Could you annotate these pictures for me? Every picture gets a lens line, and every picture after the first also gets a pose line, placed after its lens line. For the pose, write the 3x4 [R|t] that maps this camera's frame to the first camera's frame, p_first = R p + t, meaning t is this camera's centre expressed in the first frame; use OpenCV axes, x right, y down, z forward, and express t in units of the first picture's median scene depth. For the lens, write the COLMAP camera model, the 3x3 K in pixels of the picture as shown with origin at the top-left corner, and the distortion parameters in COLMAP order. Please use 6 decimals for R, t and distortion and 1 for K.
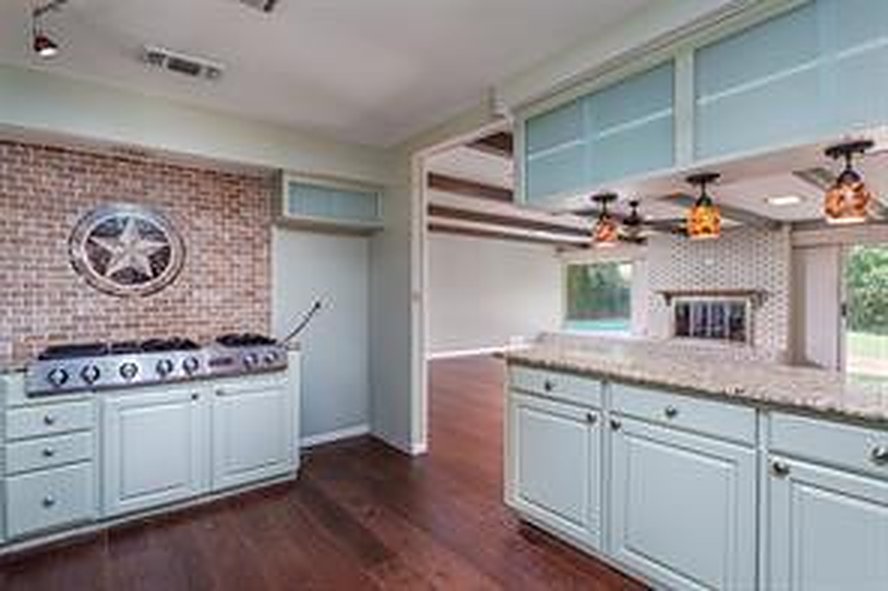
lens RADIAL K [[446.3, 0, 444.8], [0, 446.3, 294.8], [0, 0, 1]] dist [0.001288, 0.000099]
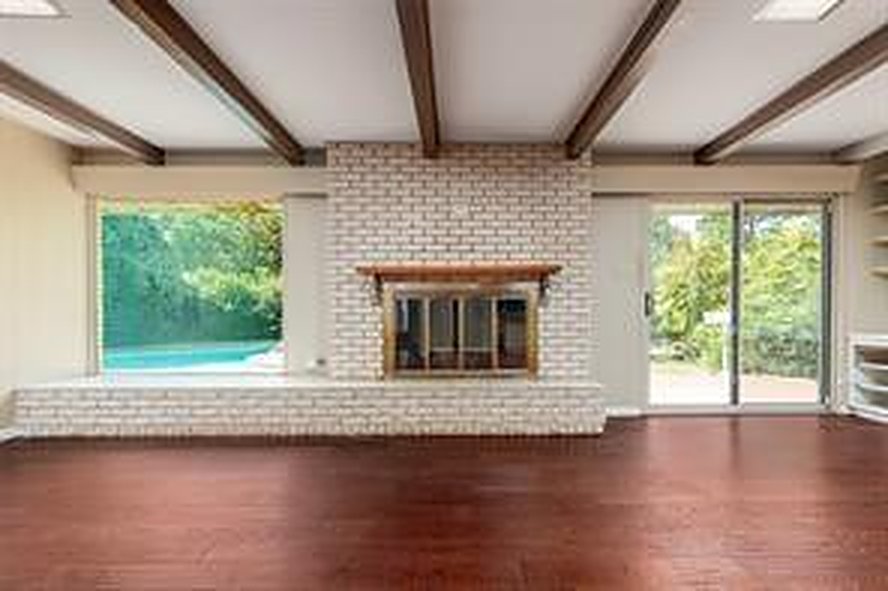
lens RADIAL K [[446.3, 0, 443.3], [0, 446.3, 299.8], [0, 0, 1]] dist [0.001288, 0.000099]
pose [[0.594681, 0.016484, 0.803793, 0.178452], [0.000942, 0.999775, -0.021199, 0.031833], [-0.803961, 0.013364, 0.594531, 0.685454]]
